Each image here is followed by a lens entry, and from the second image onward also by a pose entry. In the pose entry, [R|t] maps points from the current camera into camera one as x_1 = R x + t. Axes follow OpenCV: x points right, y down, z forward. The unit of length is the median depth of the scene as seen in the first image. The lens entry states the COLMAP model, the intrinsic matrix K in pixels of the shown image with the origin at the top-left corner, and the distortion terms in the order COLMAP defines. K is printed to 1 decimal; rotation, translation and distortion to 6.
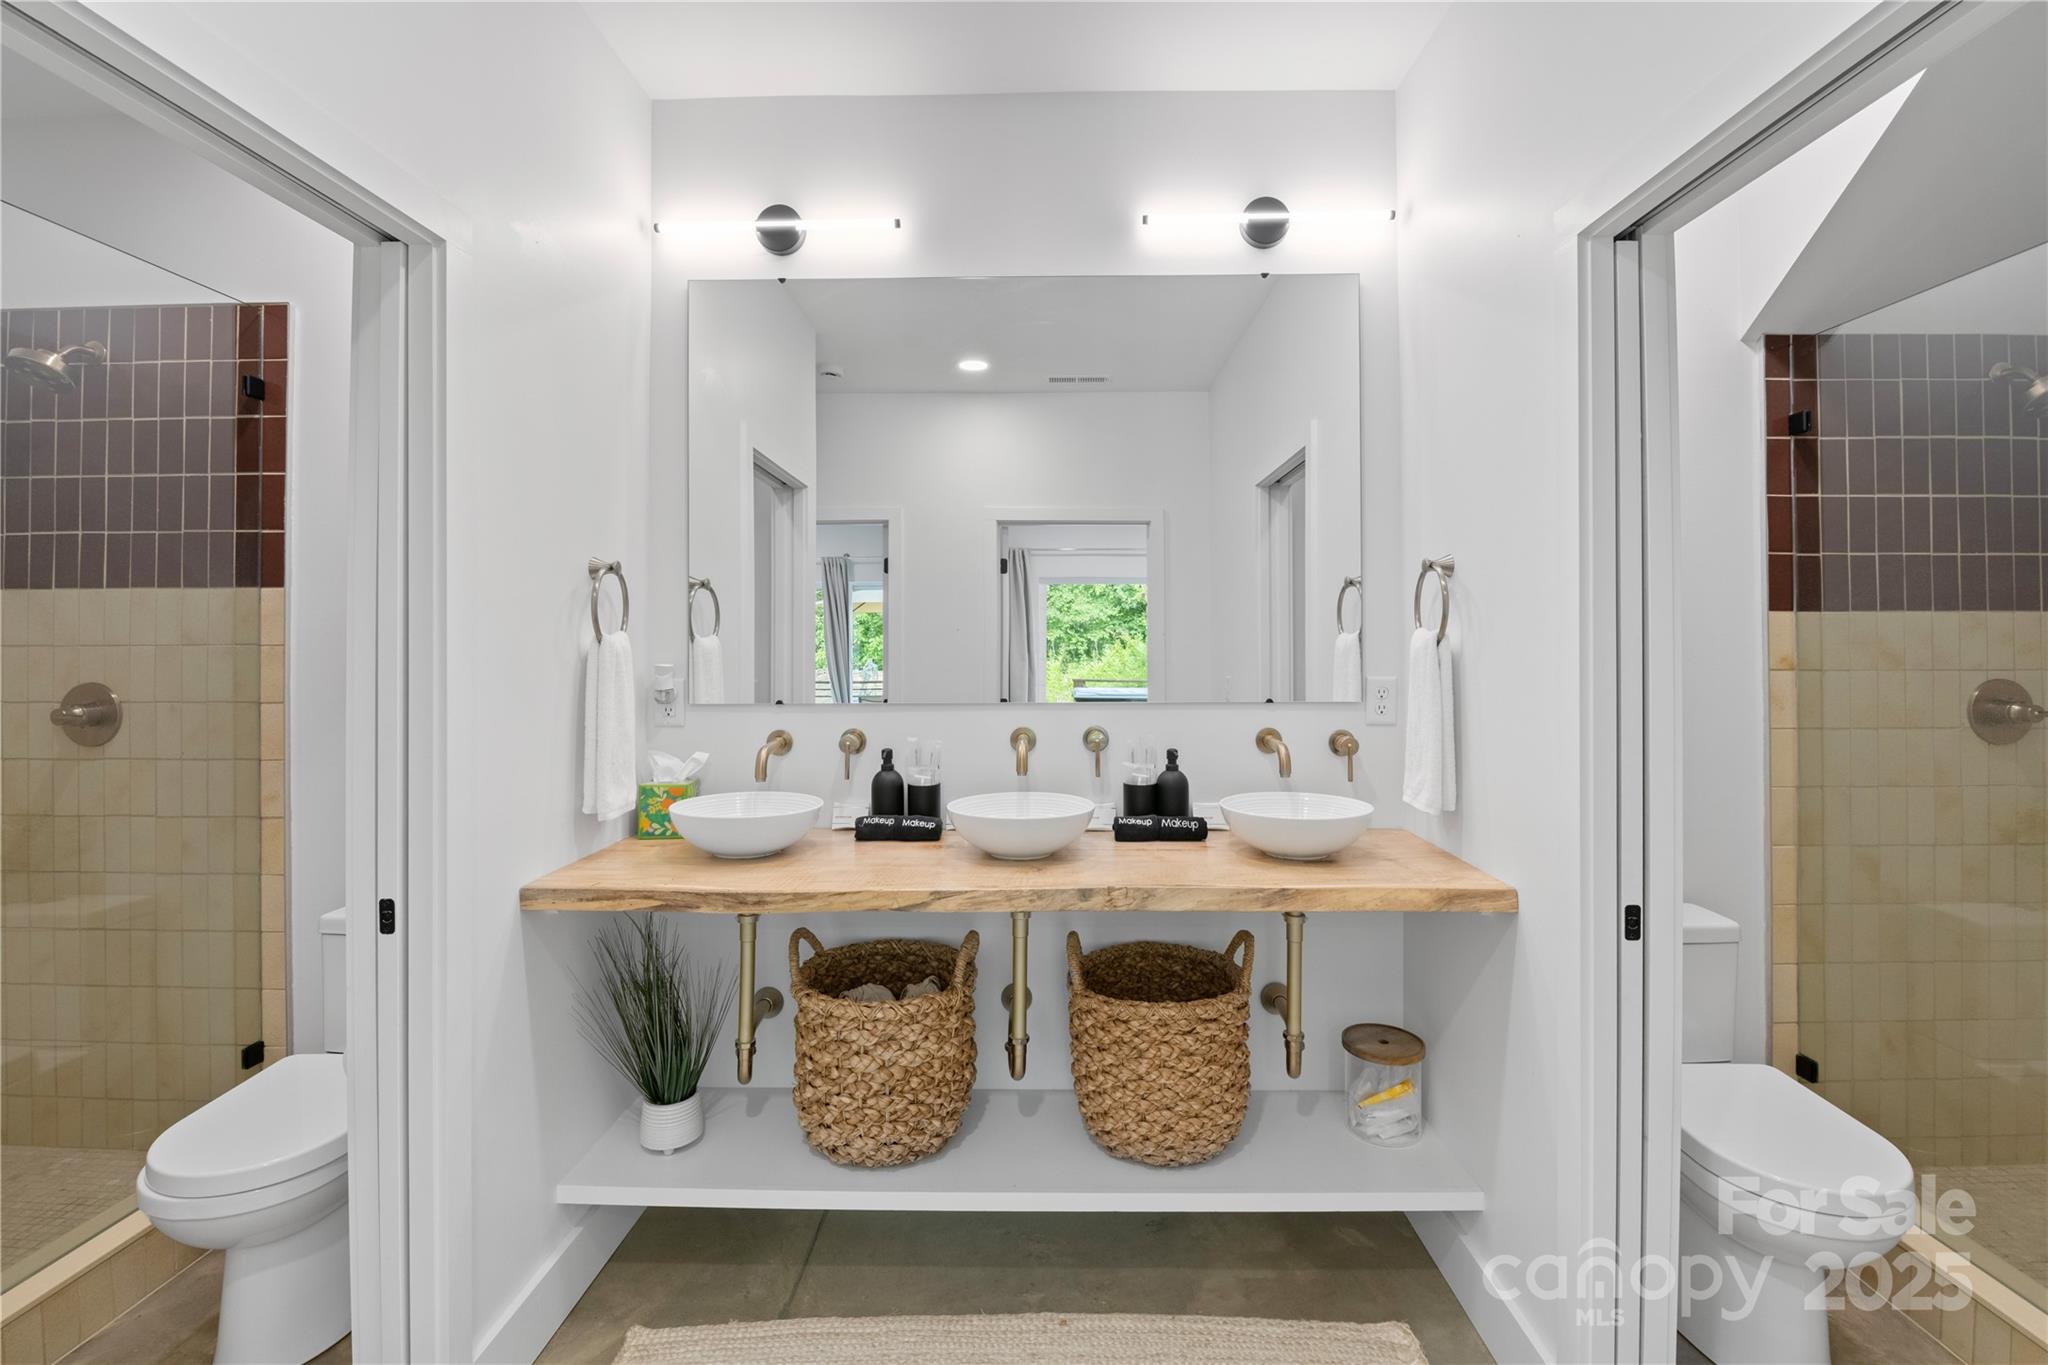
lens RADIAL K [[910.4, 0, 1030.4], [0, 910.4, 666.9], [0, 0, 1]] dist [-0.001141, -0.011653]
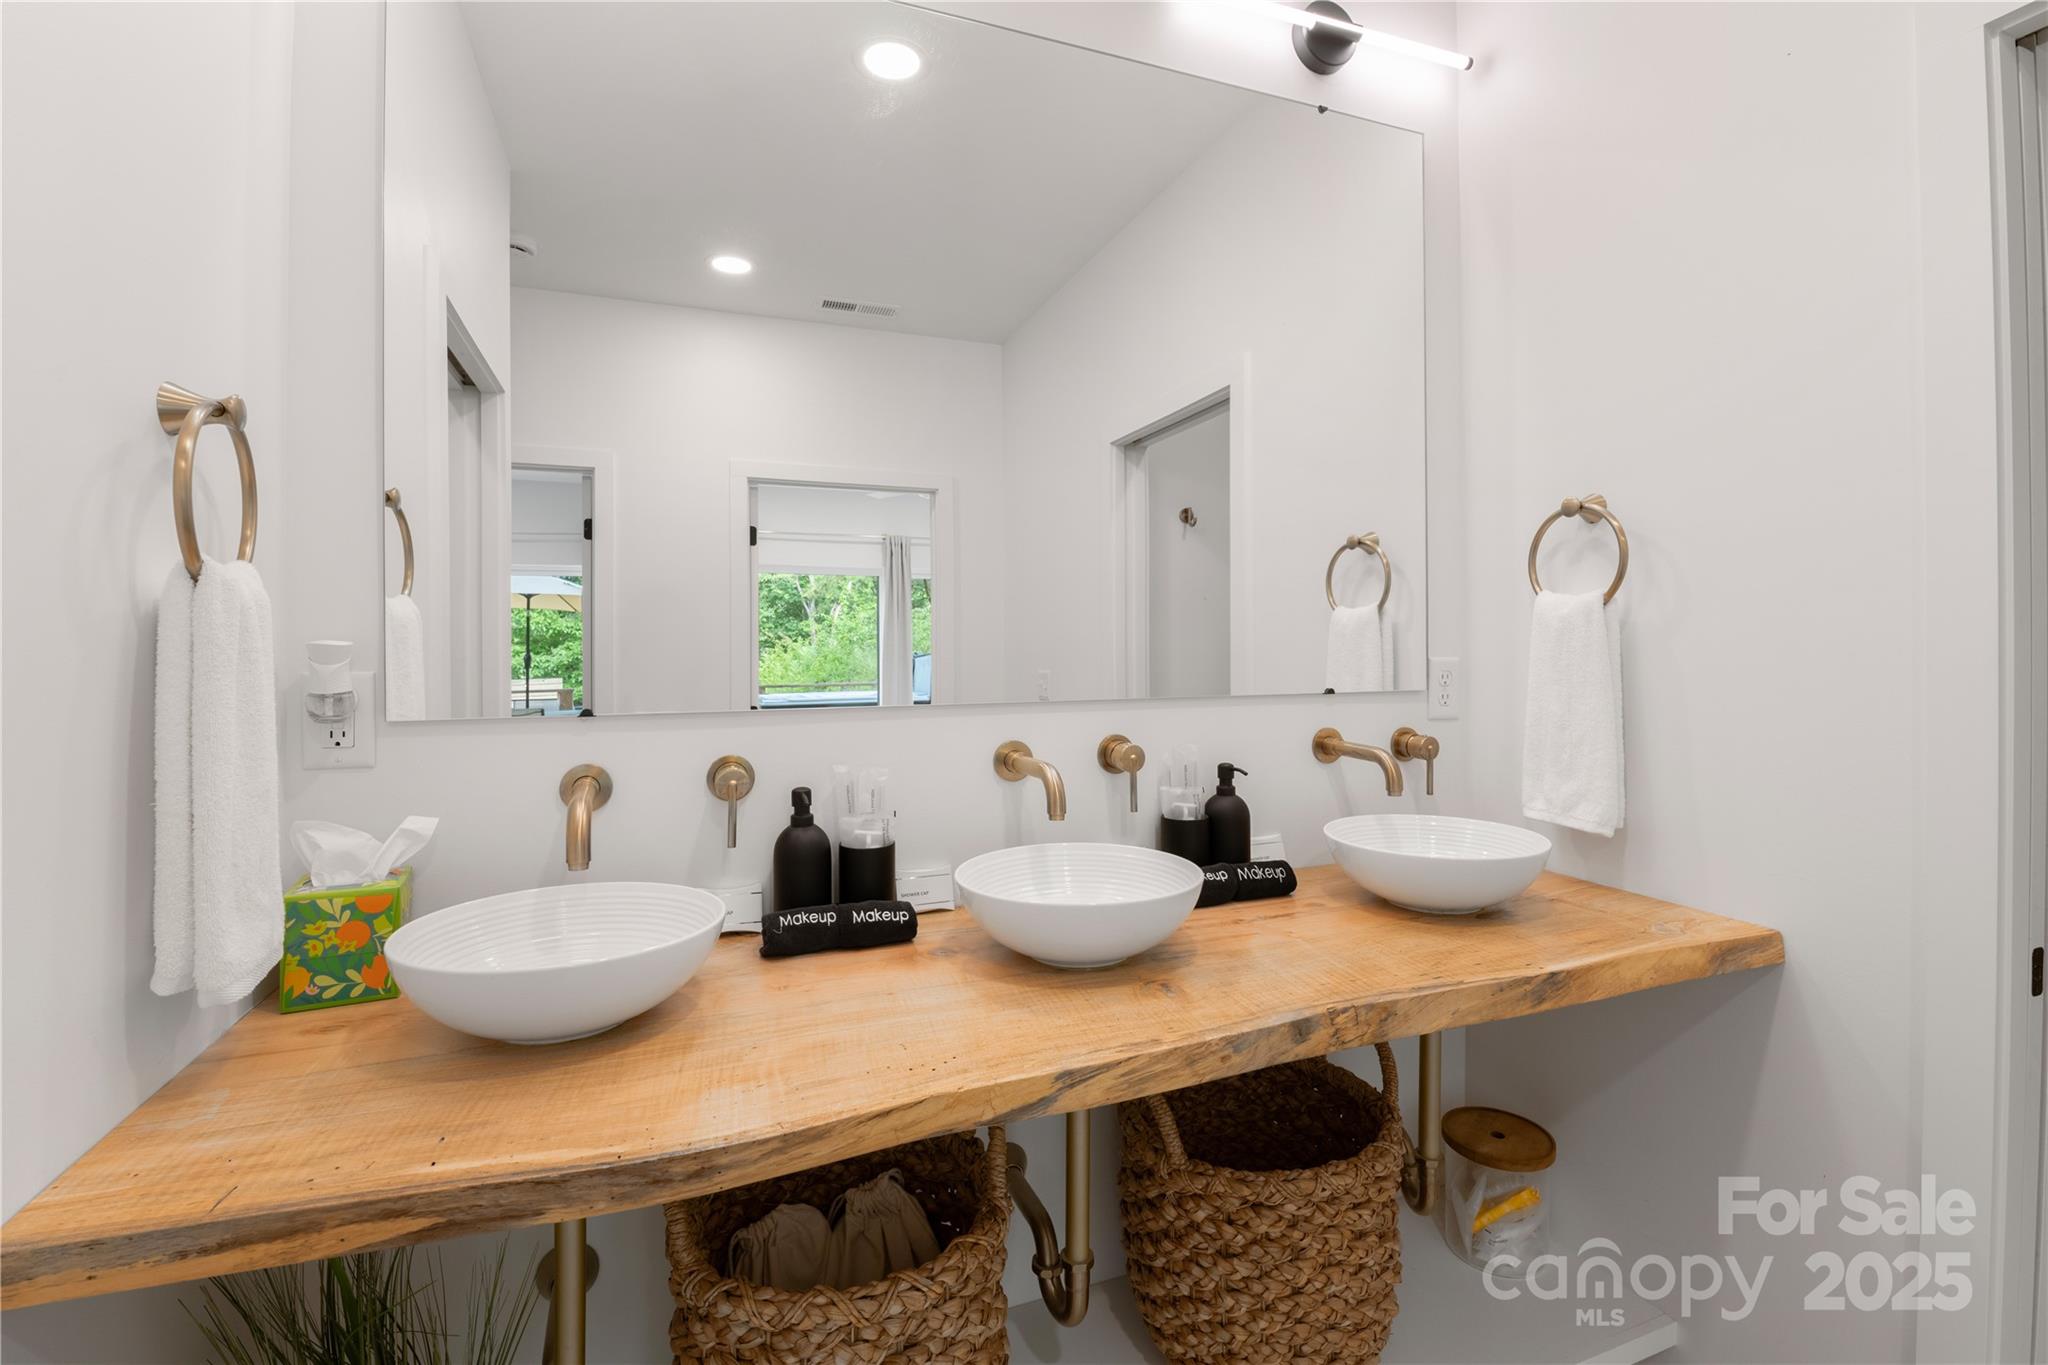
lens RADIAL K [[910.4, 0, 1030.4], [0, 910.4, 666.9], [0, 0, 1]] dist [-0.001141, -0.011653]
pose [[0.927104, -0.010622, 0.374653, -0.258668], [0.012483, 0.999919, -0.002543, 0.018086], [-0.374595, 0.007034, 0.927162, 0.447429]]
